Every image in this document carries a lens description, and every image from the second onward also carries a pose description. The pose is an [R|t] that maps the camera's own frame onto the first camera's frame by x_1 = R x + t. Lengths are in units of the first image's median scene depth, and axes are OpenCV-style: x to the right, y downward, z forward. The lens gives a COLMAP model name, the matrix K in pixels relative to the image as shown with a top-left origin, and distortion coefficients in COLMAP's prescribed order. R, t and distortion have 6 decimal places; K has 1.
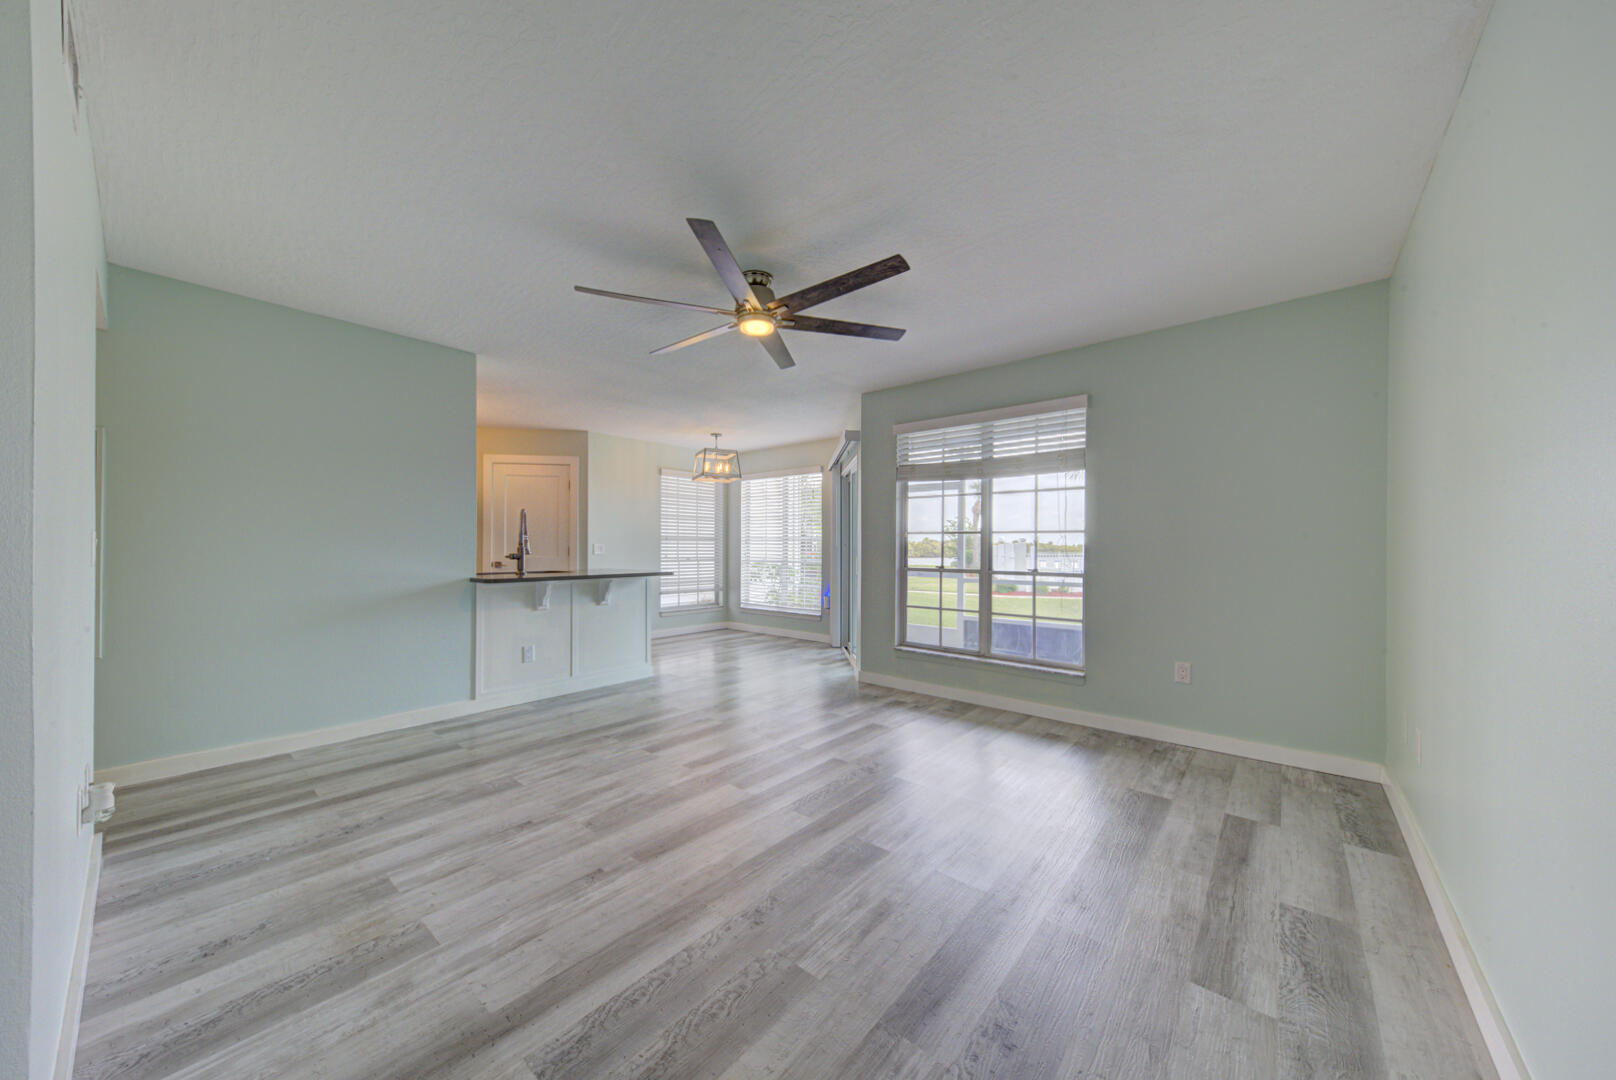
lens RADIAL K [[552.7, 0, 812.0], [0, 552.7, 547.4], [0, 0, 1]] dist [0.029139, -0.007120]
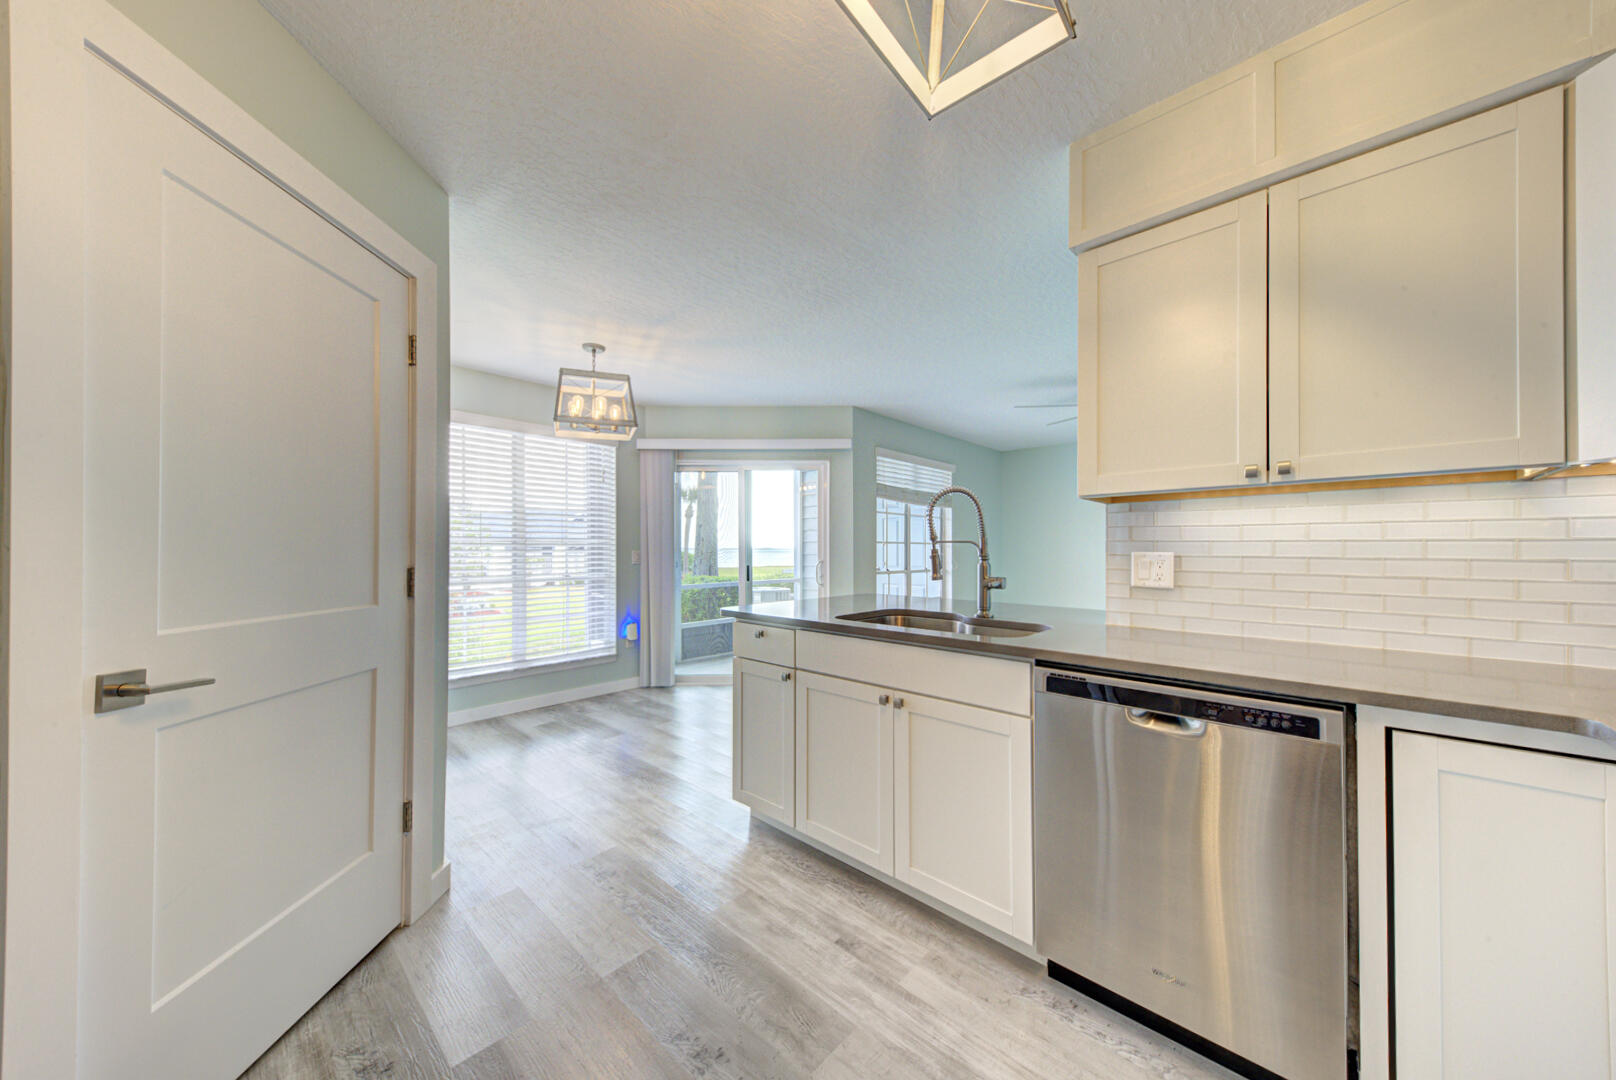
lens RADIAL K [[552.7, 0, 812.0], [0, 552.7, 547.4], [0, 0, 1]] dist [0.029139, -0.007120]
pose [[0.045452, 0.000198, 0.998966, -1.465184], [-0.001370, 0.999999, -0.000136, -0.022661], [-0.998966, -0.001362, 0.045452, 1.604539]]
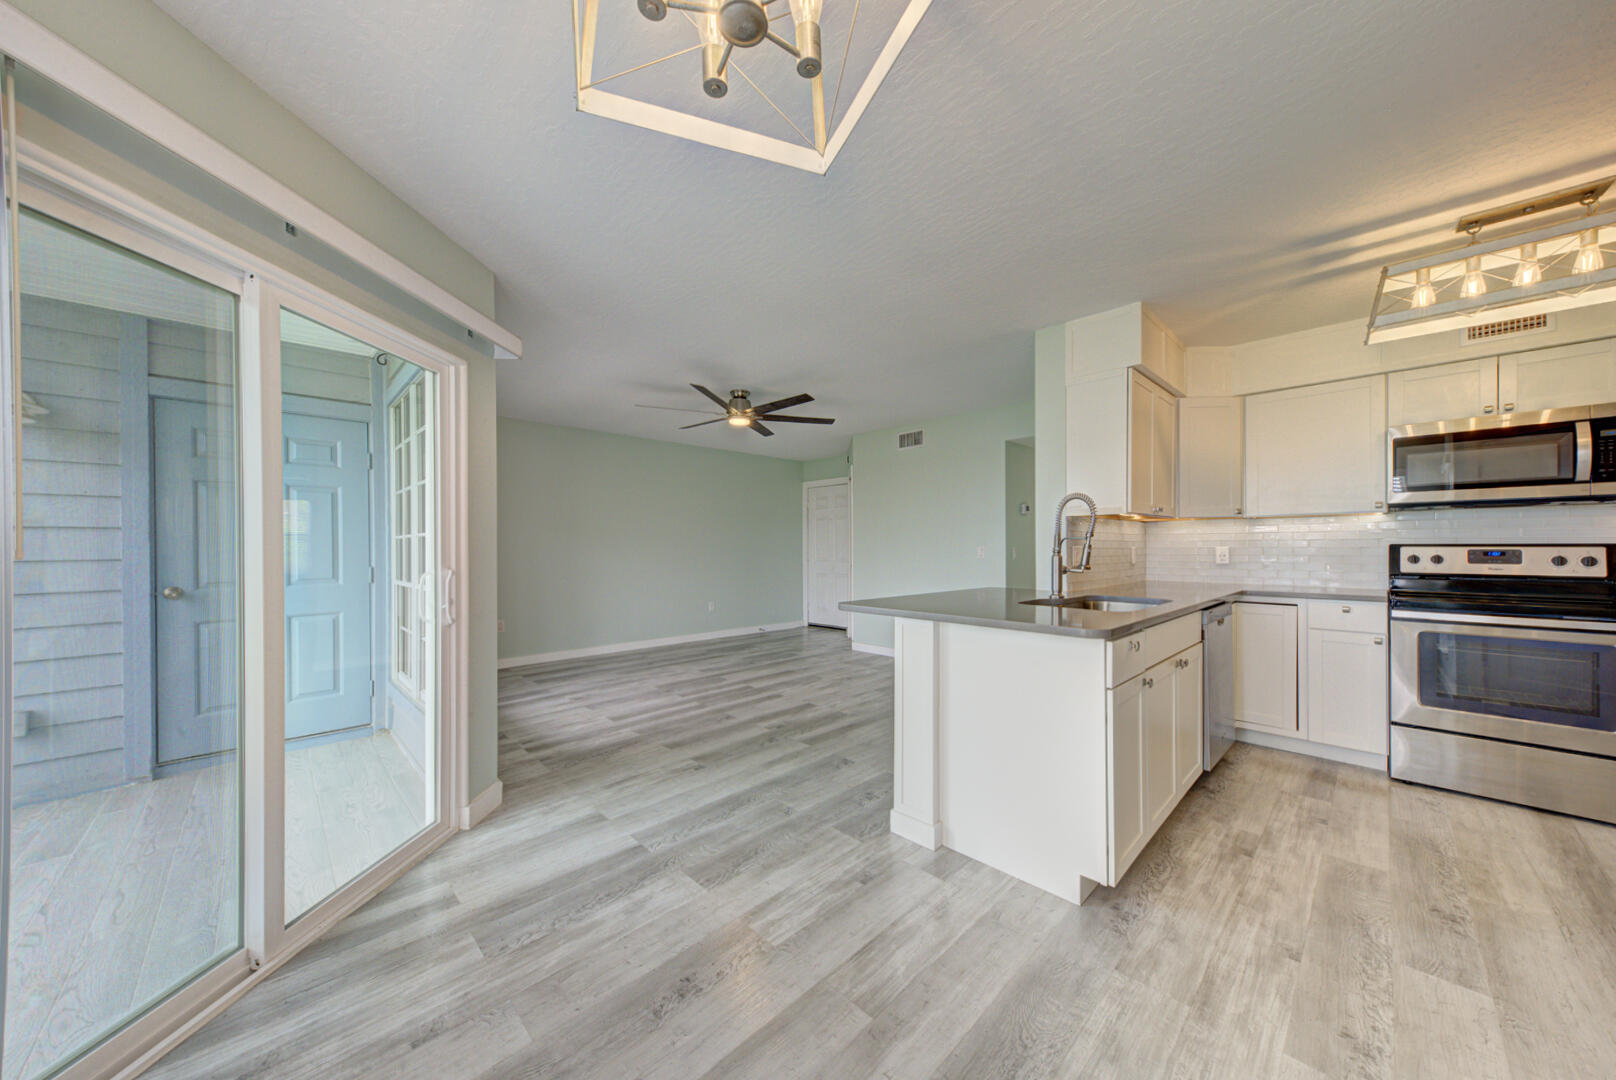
lens RADIAL K [[552.7, 0, 812.0], [0, 552.7, 547.4], [0, 0, 1]] dist [0.029139, -0.007120]
pose [[-0.995864, -0.001885, 0.090831, -0.418799], [-0.001656, 0.999995, 0.002593, -0.017773], [-0.090836, 0.002431, -0.995863, 2.361626]]
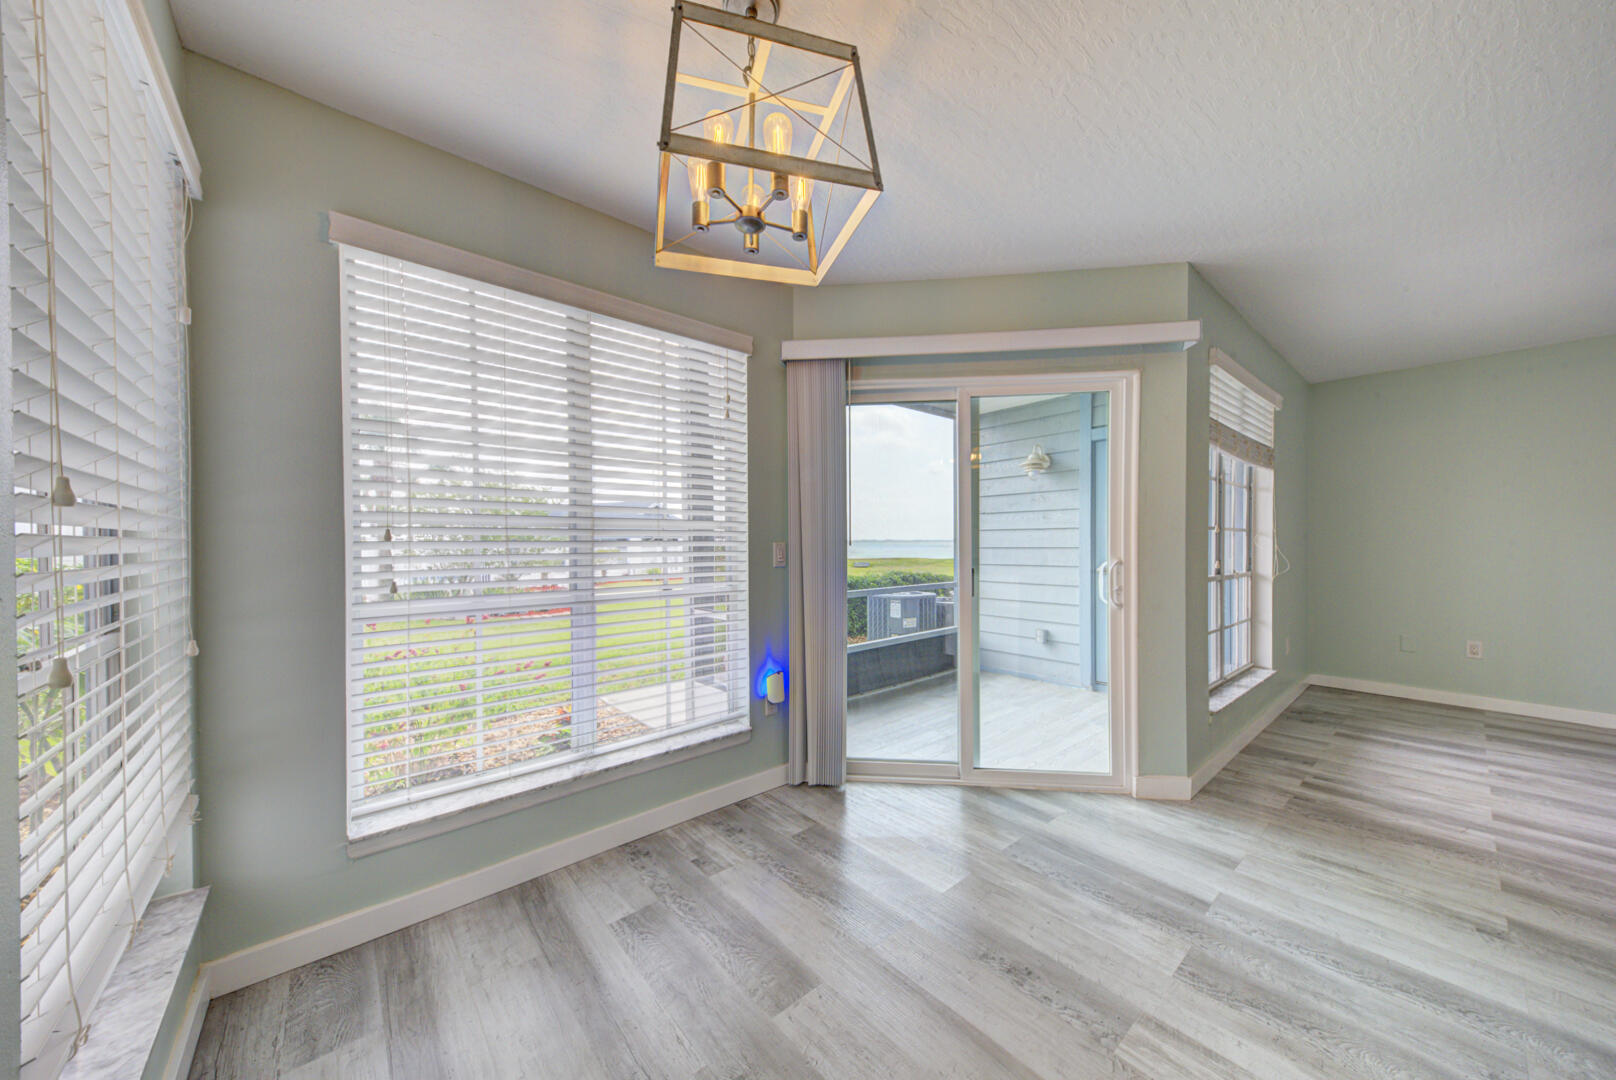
lens RADIAL K [[552.7, 0, 812.0], [0, 552.7, 547.4], [0, 0, 1]] dist [0.029139, -0.007120]
pose [[0.155096, -0.016280, 0.987765, -0.786700], [0.002447, 0.999867, 0.016096, -0.019293], [-0.987896, -0.000079, 0.155115, 1.983831]]
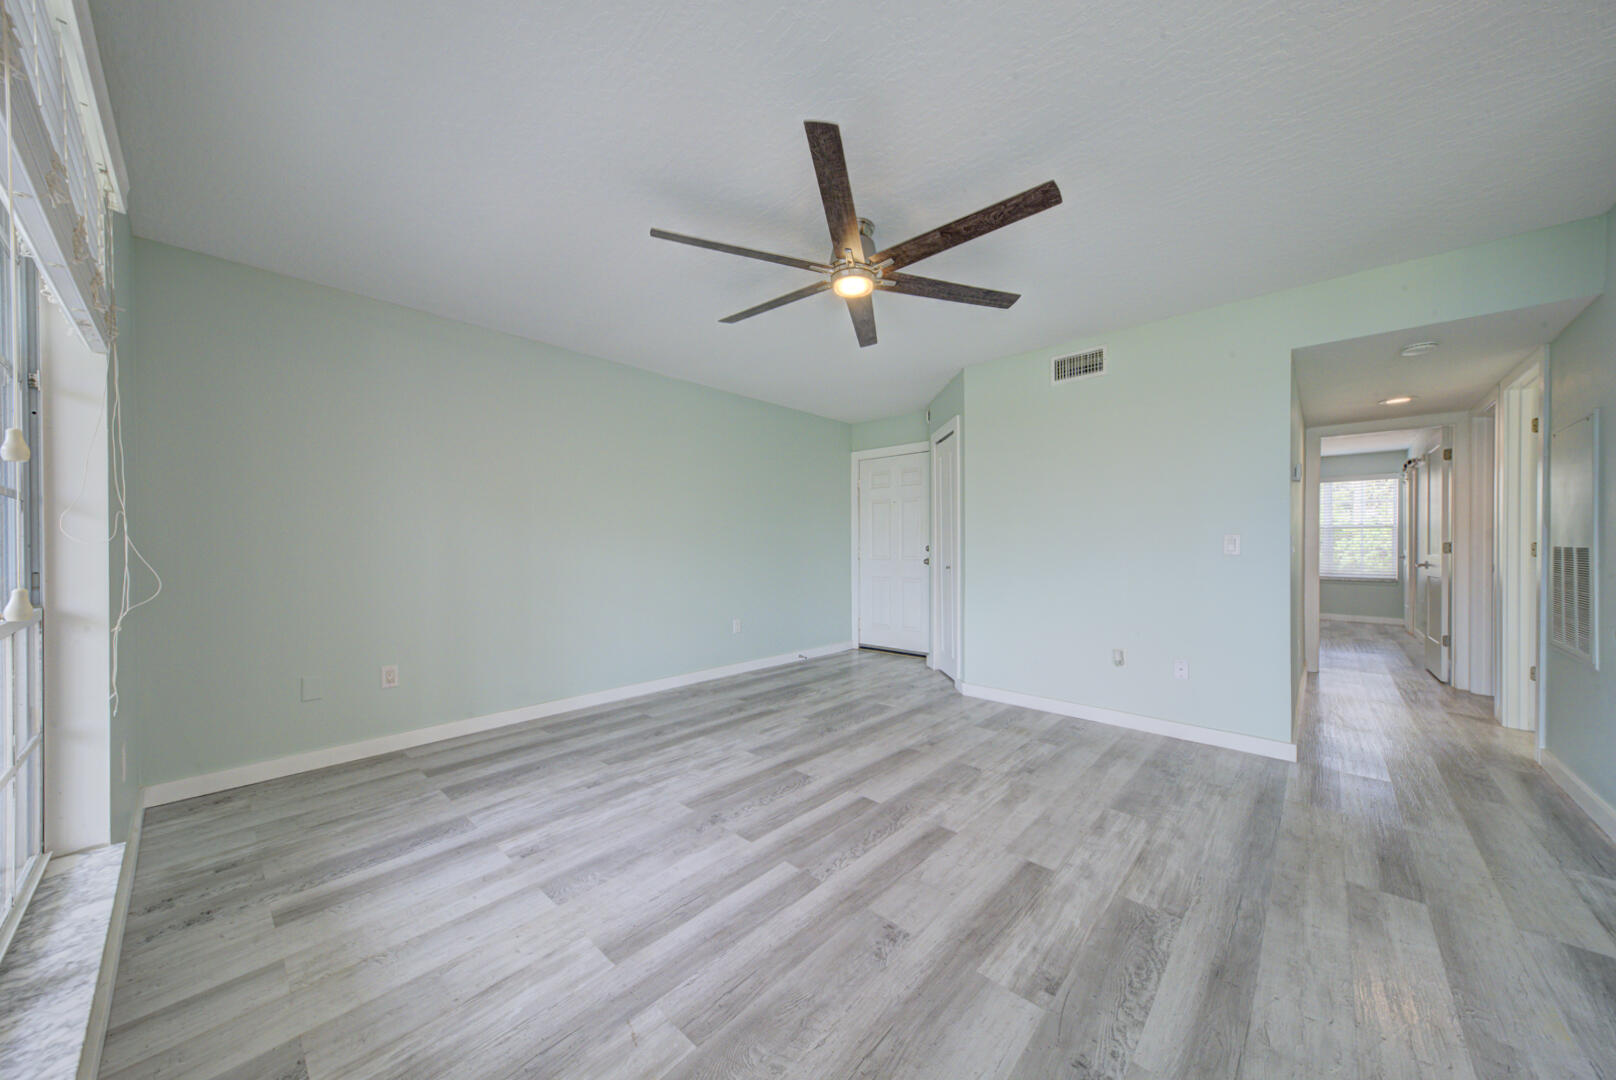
lens RADIAL K [[552.7, 0, 812.0], [0, 552.7, 547.4], [0, 0, 1]] dist [0.029139, -0.007120]
pose [[-0.999328, -0.002542, 0.036568, -0.060131], [-0.002406, 0.999990, 0.003767, 0.003074], [-0.036577, 0.003677, -0.999324, 1.661283]]
